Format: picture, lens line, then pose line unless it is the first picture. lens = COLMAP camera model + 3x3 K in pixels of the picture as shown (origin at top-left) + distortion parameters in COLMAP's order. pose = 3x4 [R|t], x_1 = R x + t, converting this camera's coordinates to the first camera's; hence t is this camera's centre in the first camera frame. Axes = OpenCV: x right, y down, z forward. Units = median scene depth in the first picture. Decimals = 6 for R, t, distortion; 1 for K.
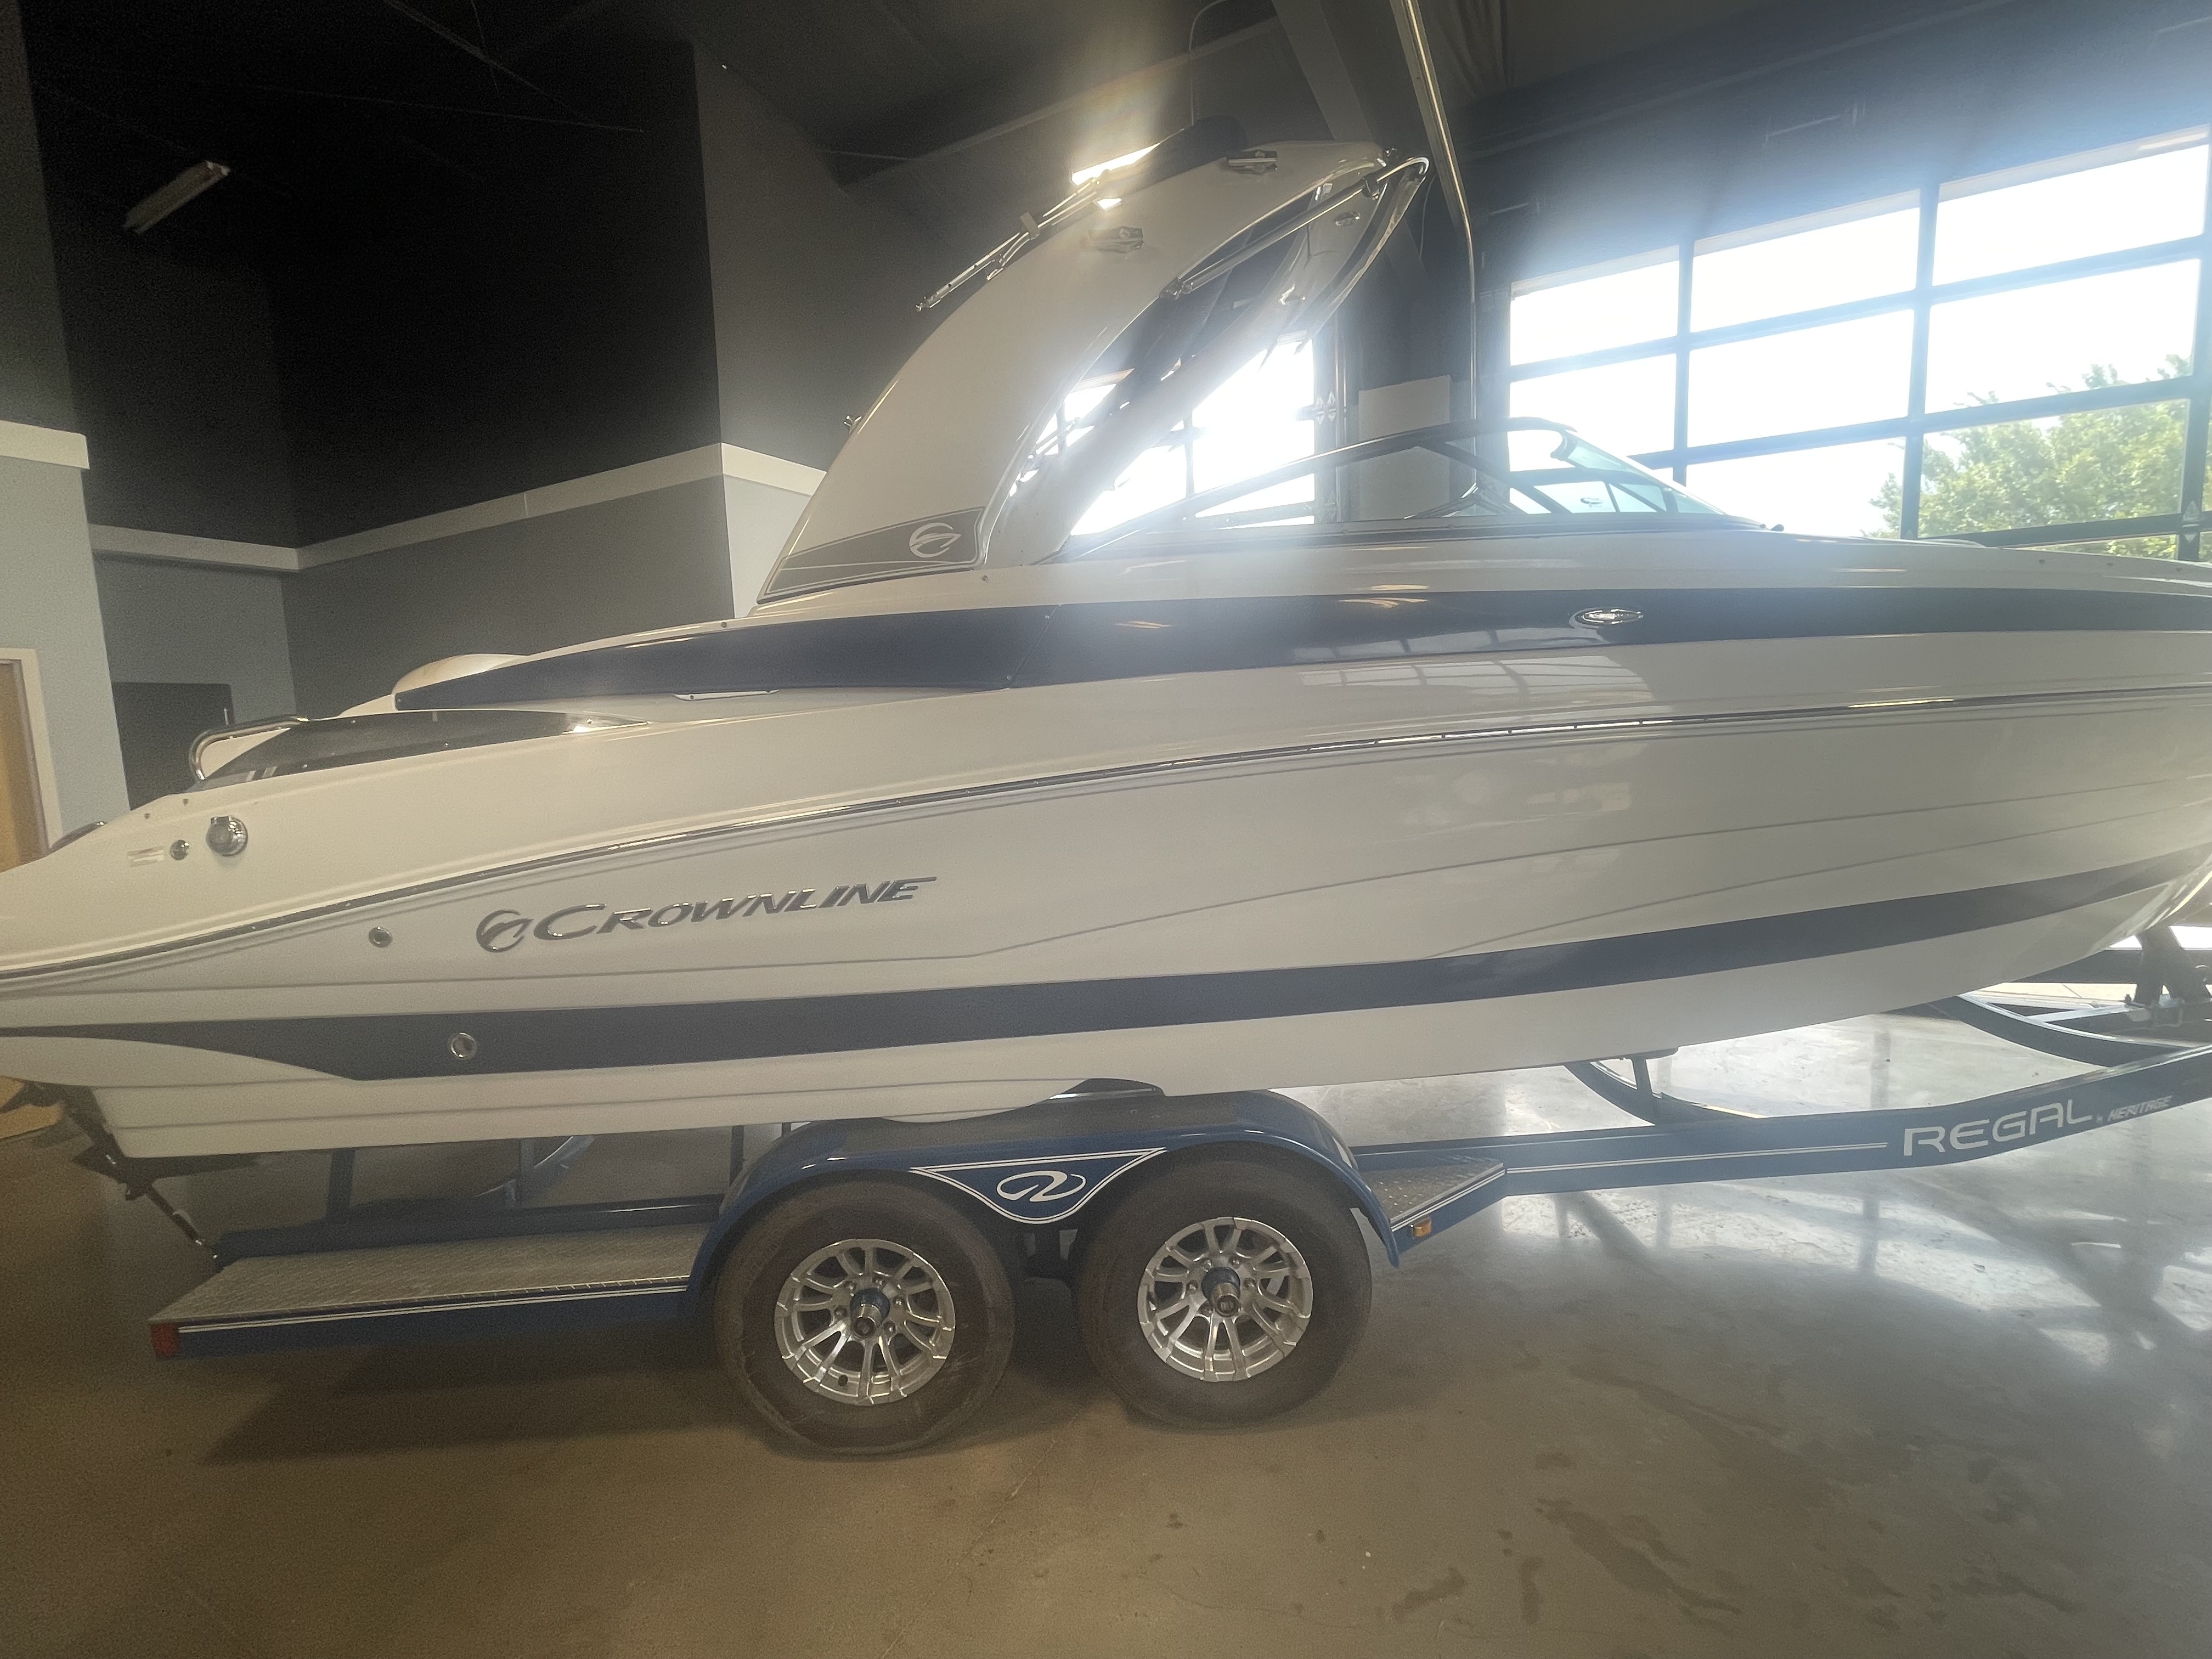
lens RADIAL K [[970.7, 0, 1106.0], [0, 970.7, 829.5], [0, 0, 1]] dist [-0.003245, -0.000946]
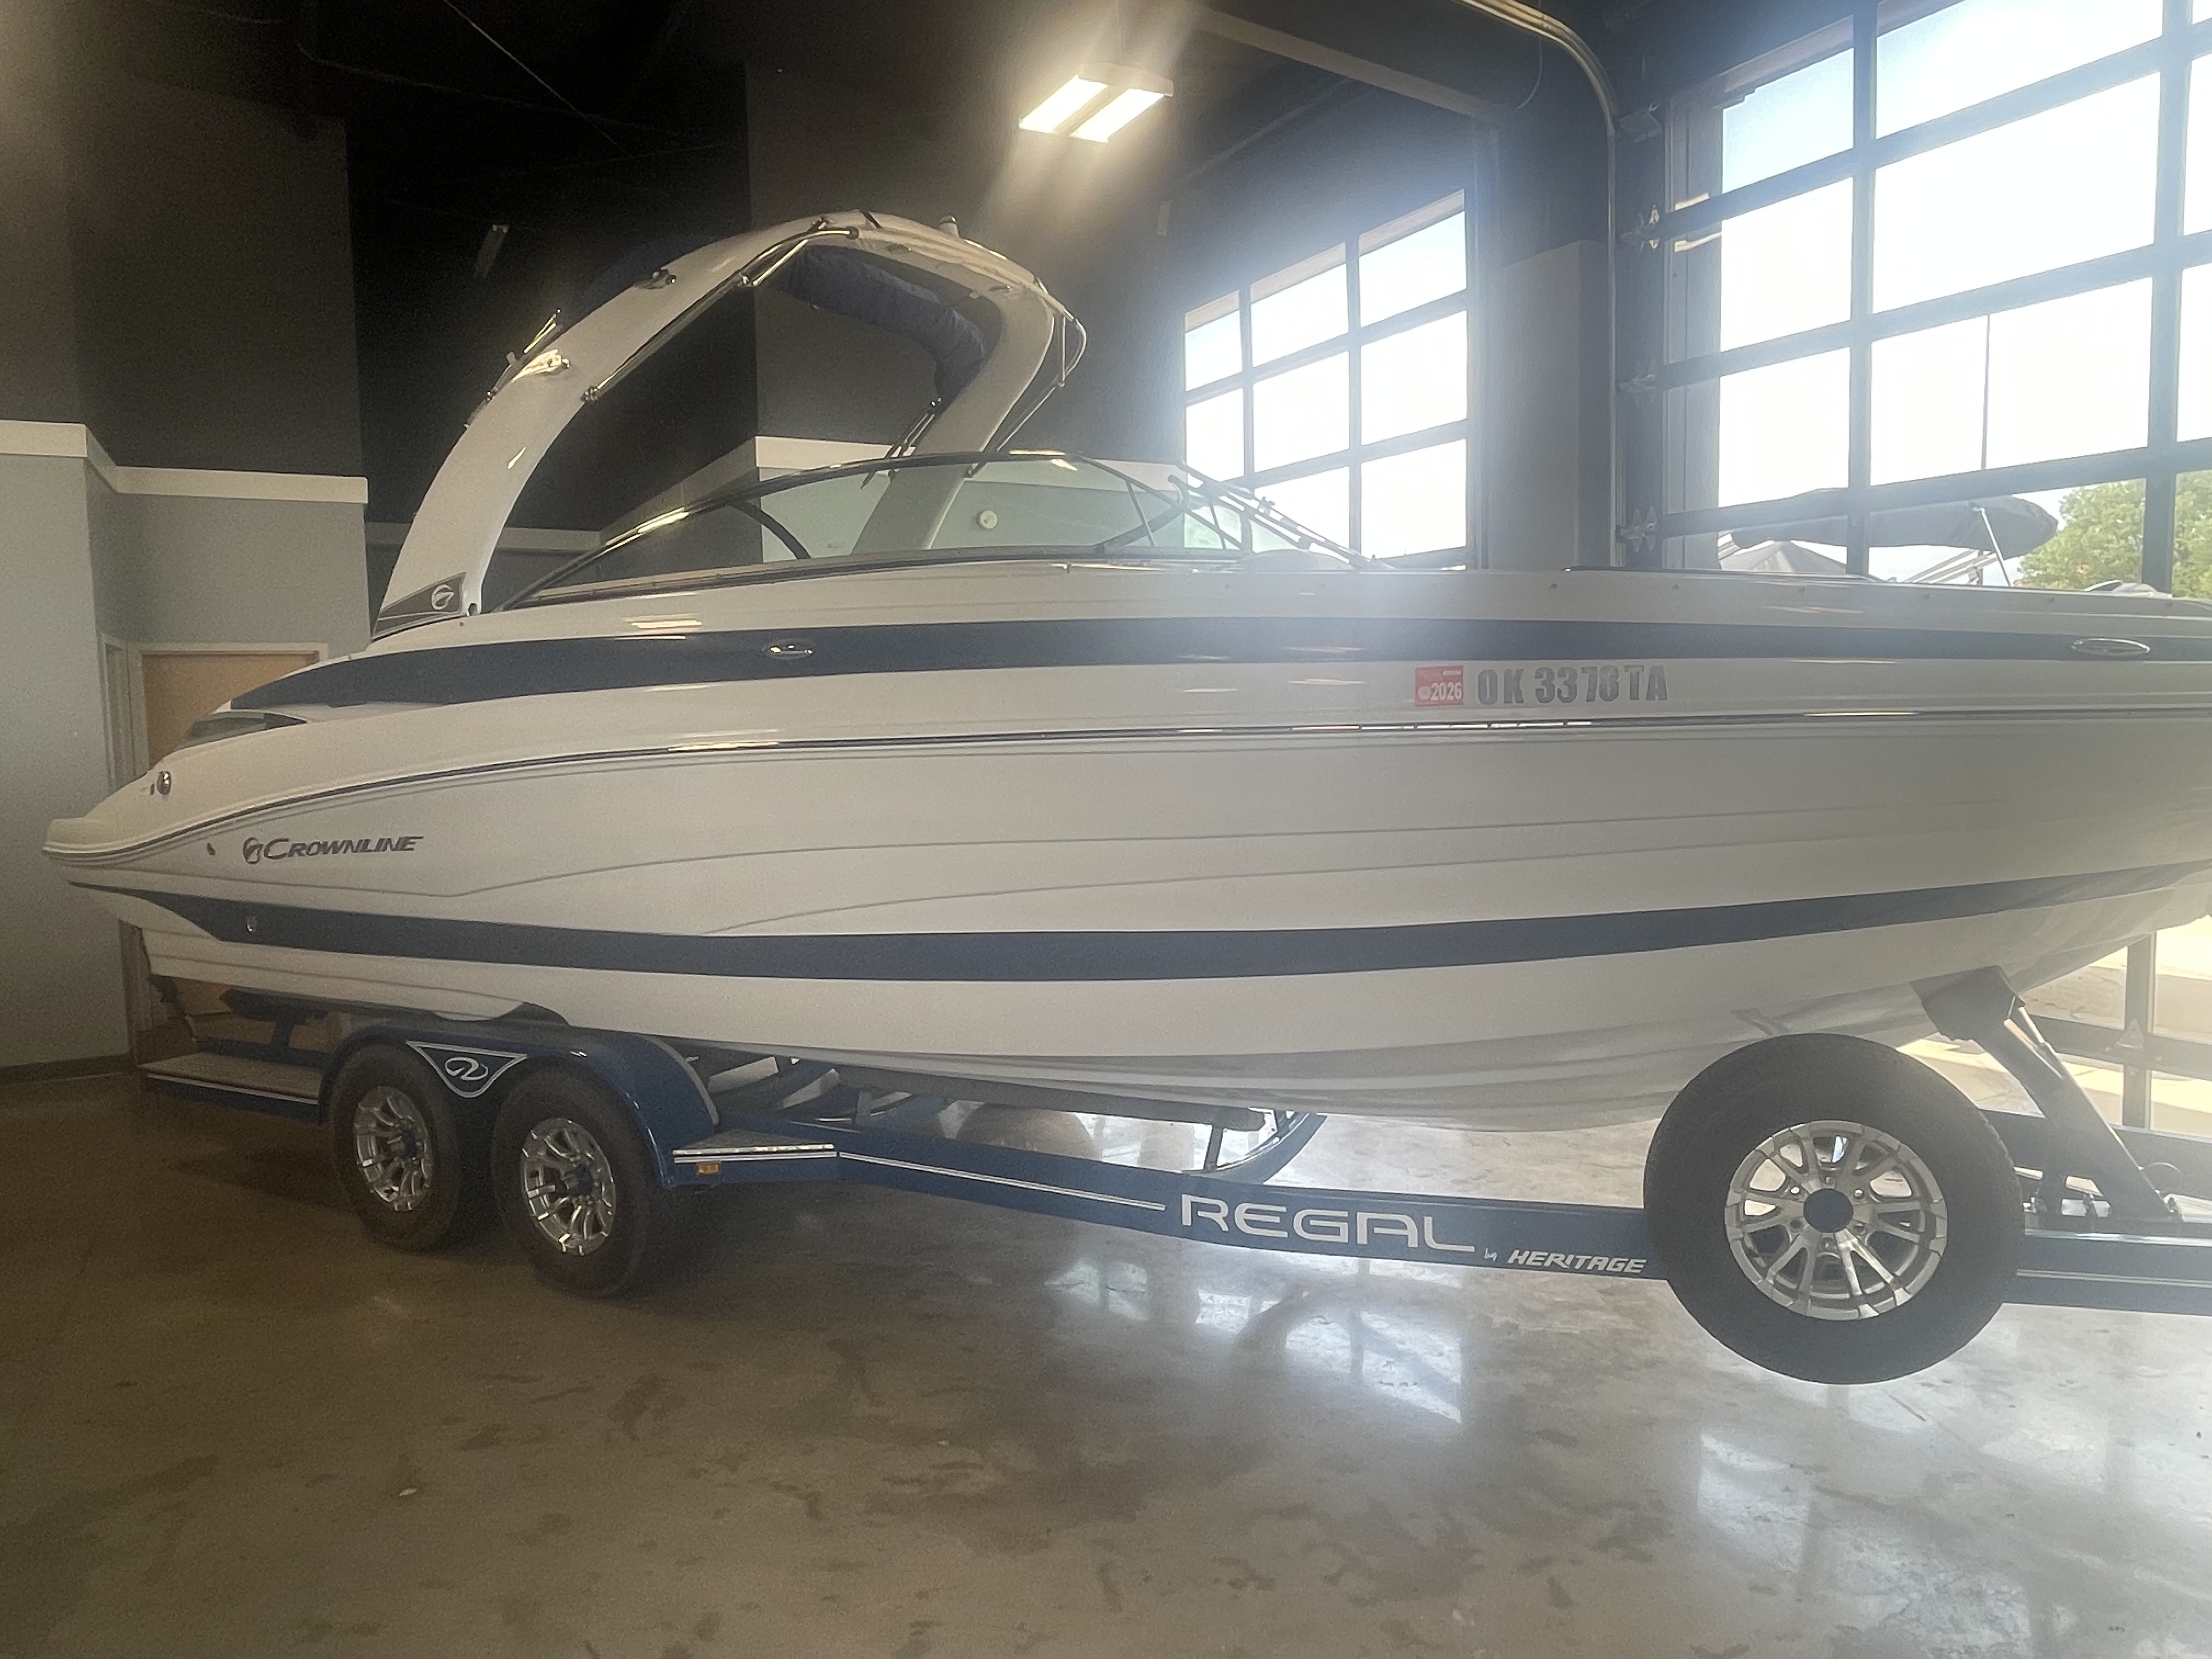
lens RADIAL K [[1503.8, 0, 1106.0], [0, 1503.8, 829.5], [0, 0, 1]] dist [-0.017580, -0.001489]
pose [[0.838828, 0.066224, -0.540354, 1.774118], [-0.071762, 0.997363, 0.010833, -0.053657], [0.539646, 0.029690, 0.841368, -0.289509]]
